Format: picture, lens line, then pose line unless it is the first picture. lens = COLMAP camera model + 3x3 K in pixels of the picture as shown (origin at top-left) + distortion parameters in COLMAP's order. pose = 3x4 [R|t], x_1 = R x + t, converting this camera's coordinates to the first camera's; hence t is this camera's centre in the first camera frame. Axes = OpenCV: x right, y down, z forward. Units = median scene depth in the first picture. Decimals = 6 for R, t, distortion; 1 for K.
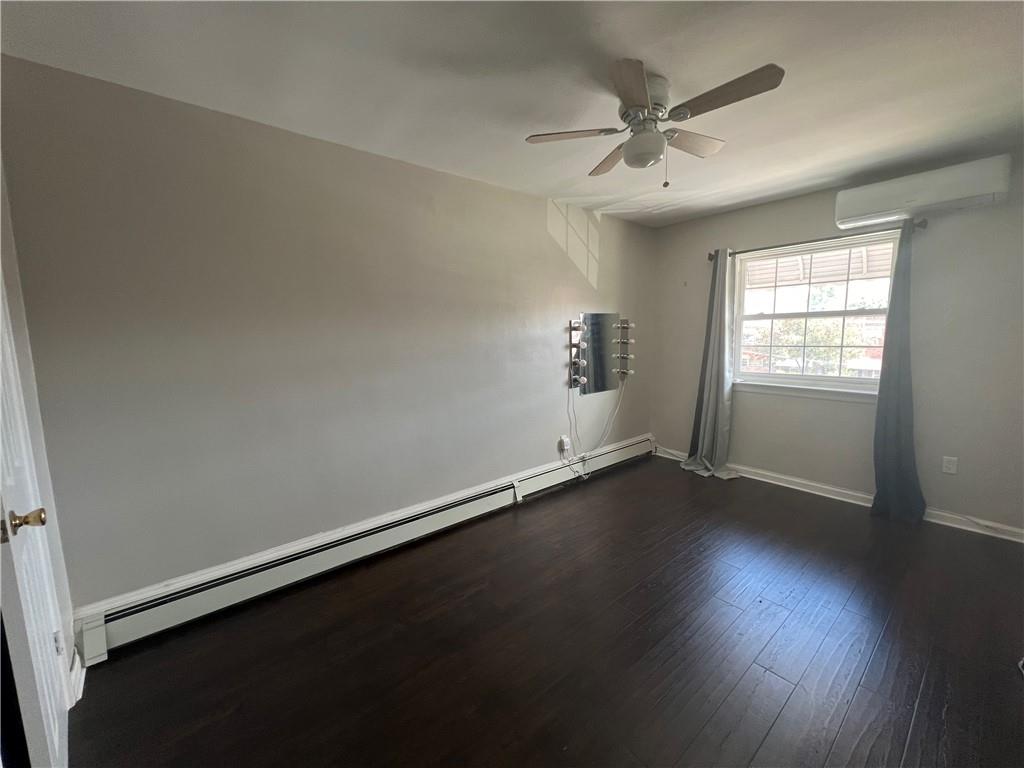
lens RADIAL K [[405.0, 0, 512.4], [0, 405.0, 385.2], [0, 0, 1]] dist [0.015919, 0.000153]
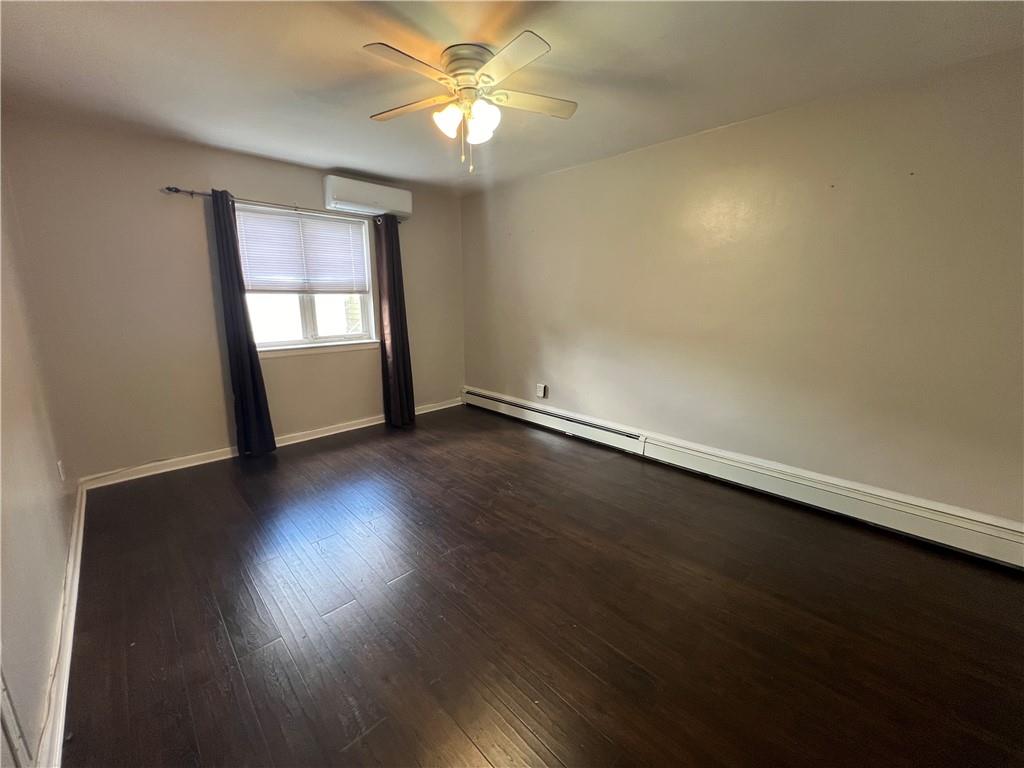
lens RADIAL K [[405.0, 0, 513.0], [0, 405.0, 382.5], [0, 0, 1]] dist [0.015919, 0.000153]
pose [[-0.095942, -0.191190, 0.976853, -0.456116], [0.119558, 0.972062, 0.201995, -0.059239], [-0.988181, 0.136170, -0.070403, 0.577560]]
